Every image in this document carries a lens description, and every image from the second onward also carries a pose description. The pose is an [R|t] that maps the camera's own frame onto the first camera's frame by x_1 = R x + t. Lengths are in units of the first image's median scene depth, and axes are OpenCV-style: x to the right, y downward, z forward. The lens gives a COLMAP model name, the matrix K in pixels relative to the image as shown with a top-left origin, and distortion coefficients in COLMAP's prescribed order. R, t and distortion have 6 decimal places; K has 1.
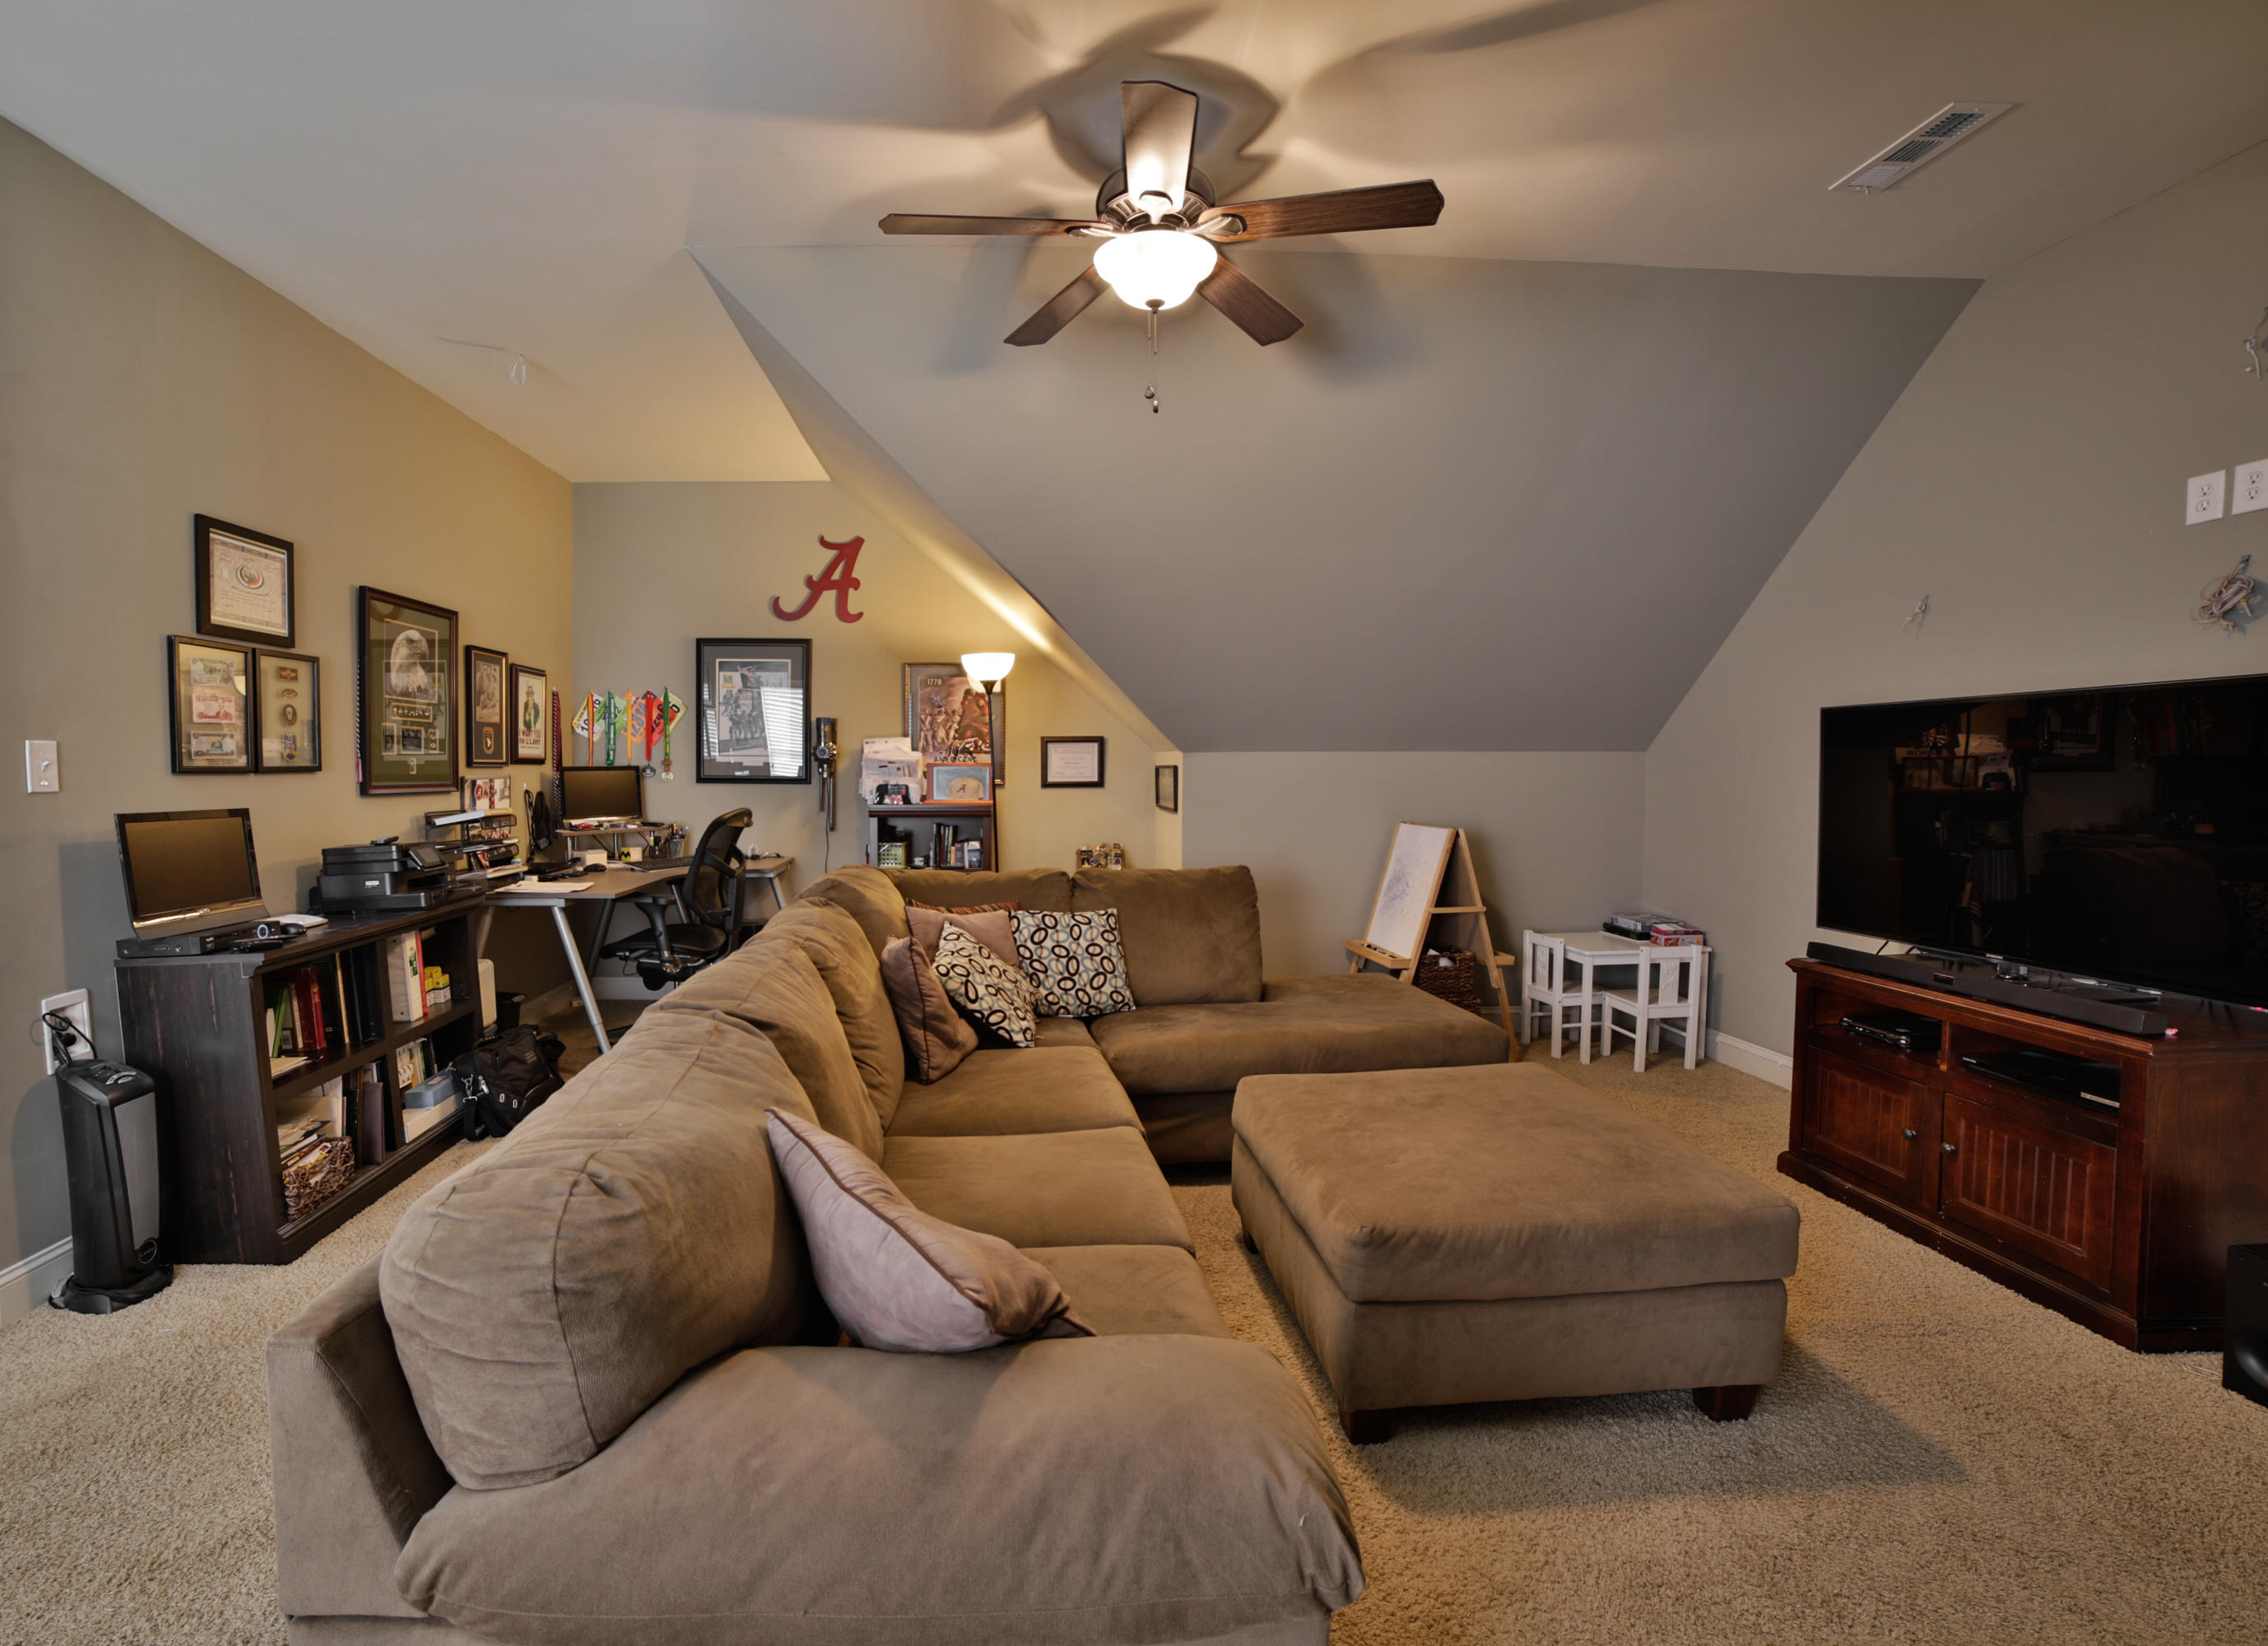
lens RADIAL K [[1068.7, 0, 1128.0], [0, 1068.7, 796.2], [0, 0, 1]] dist [-0.026062, 0.000548]
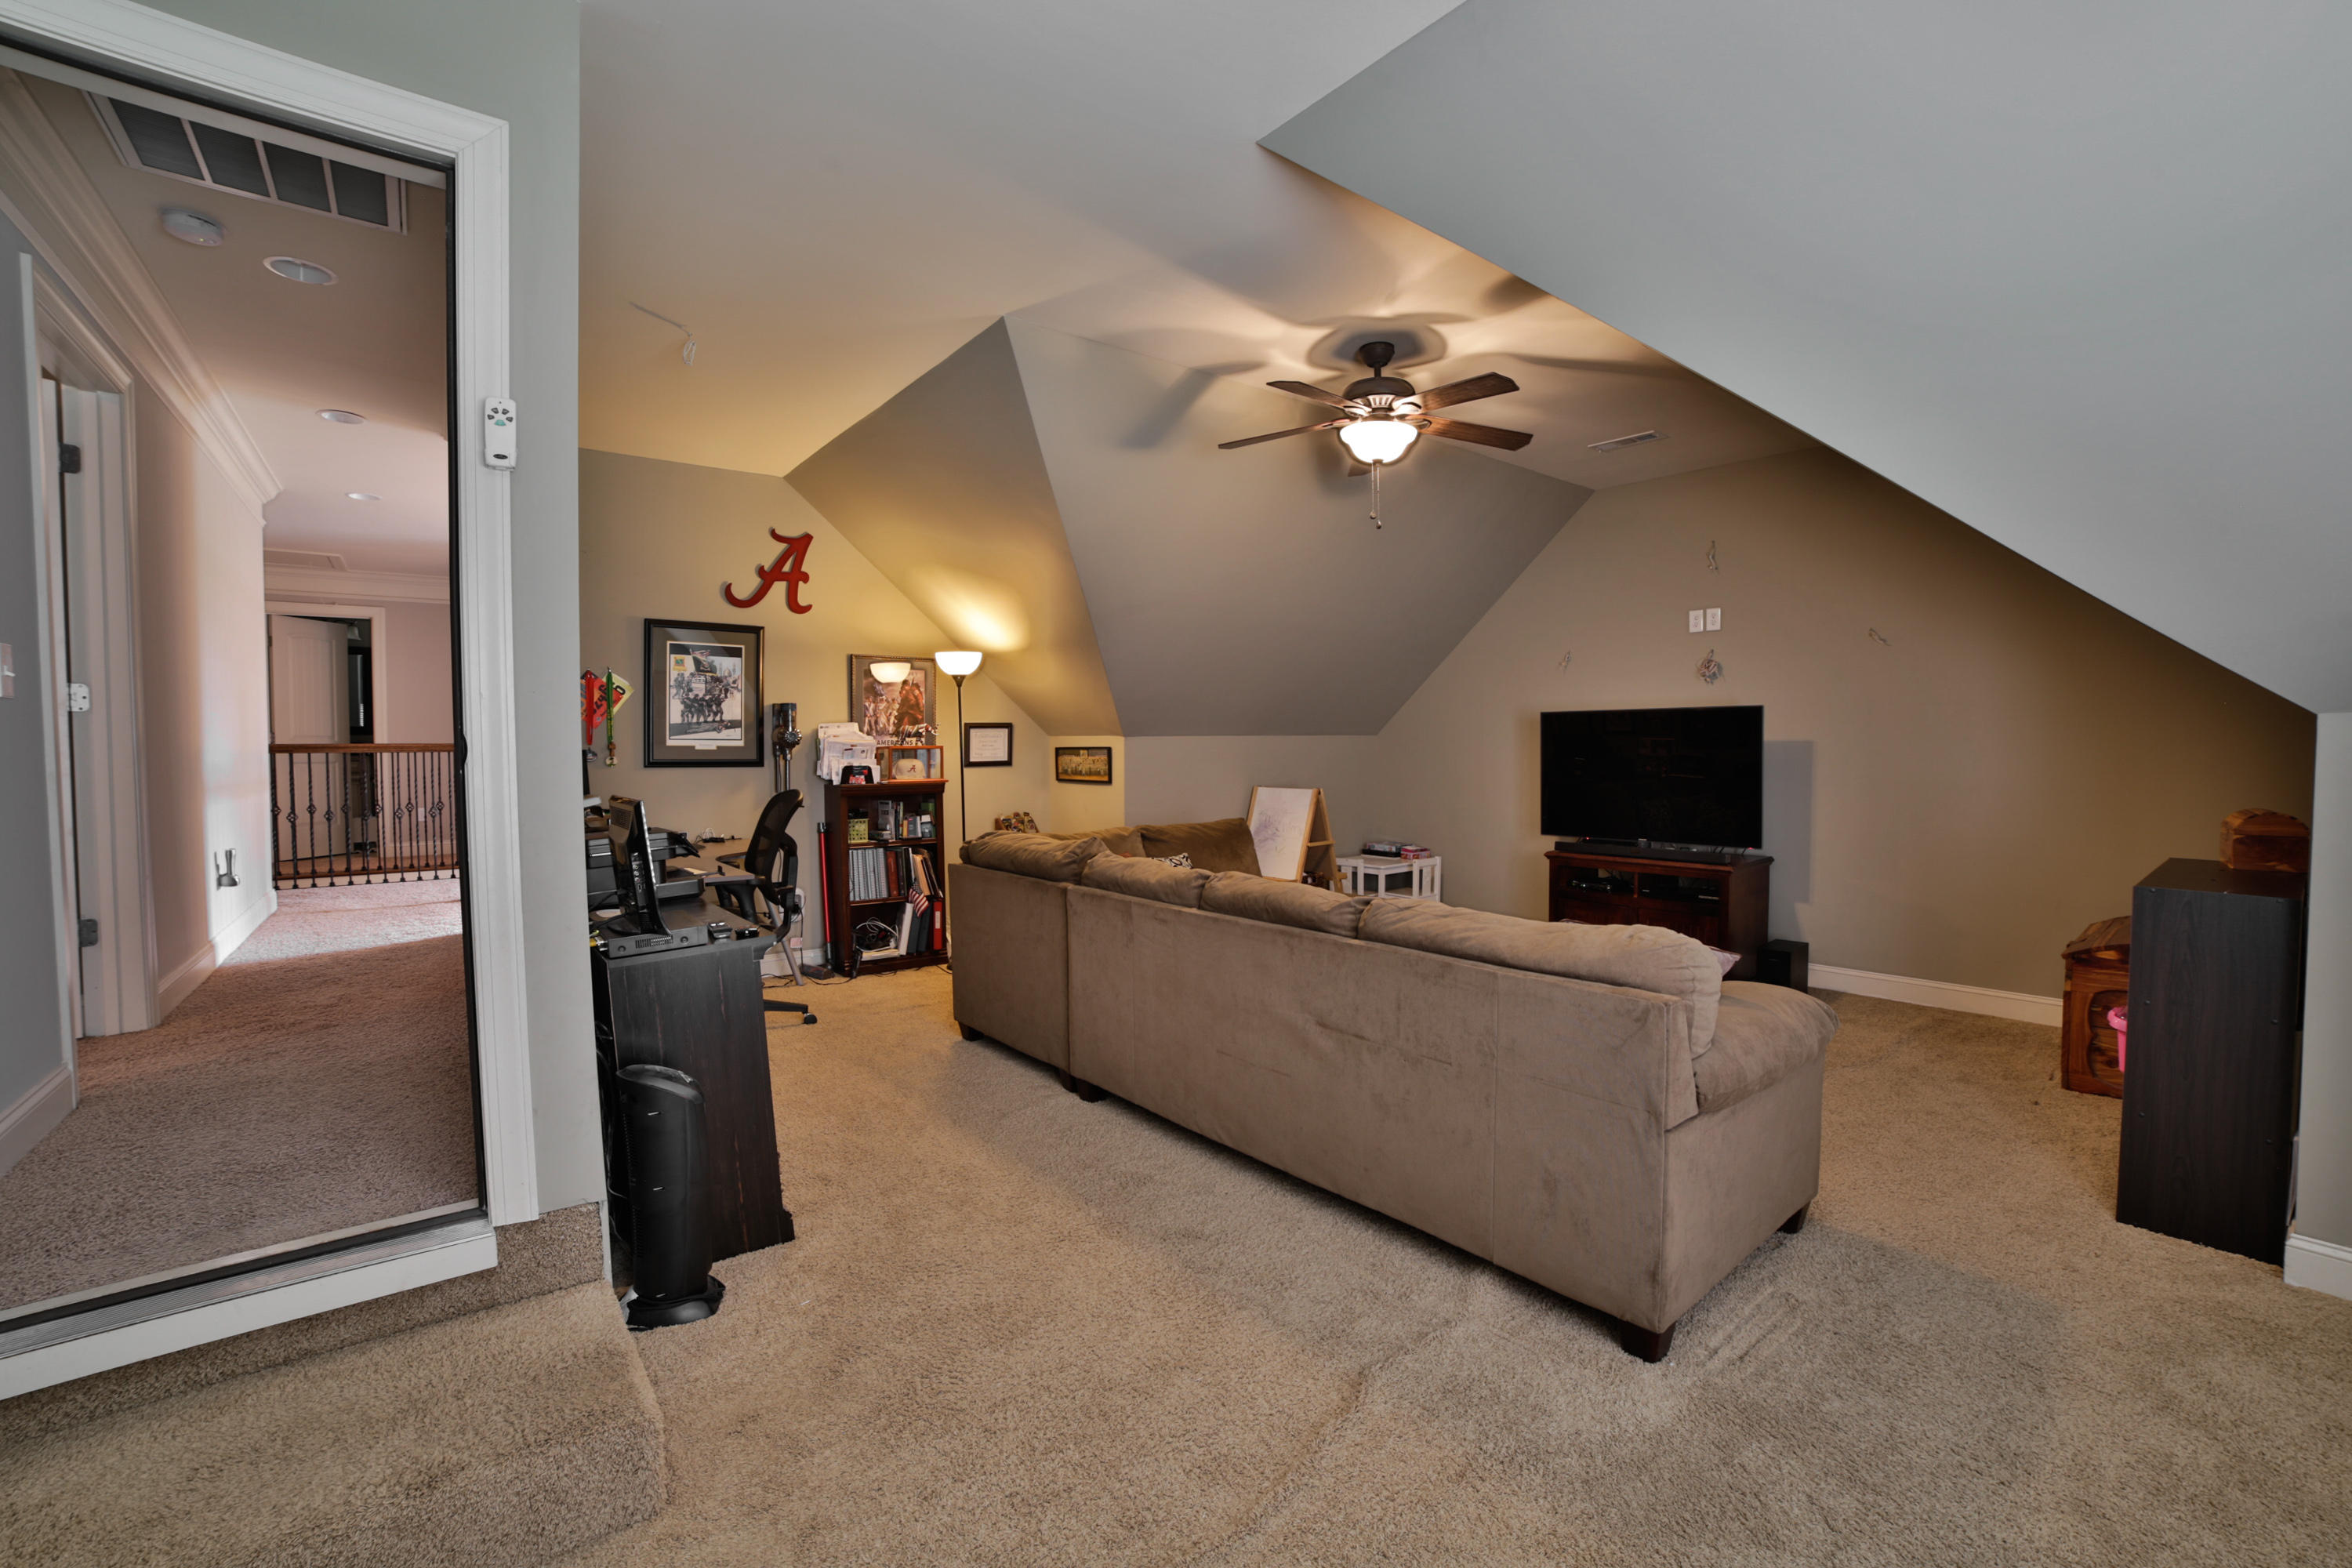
lens RADIAL K [[1005.5, 0, 1195.4], [0, 1005.5, 778.1], [0, 0, 1]] dist [-0.093446, 0.037431]
pose [[0.812691, -0.020718, 0.582327, -0.519748], [0.019943, 0.999771, 0.007738, 0.000660], [-0.582354, 0.005325, 0.812918, -0.024547]]
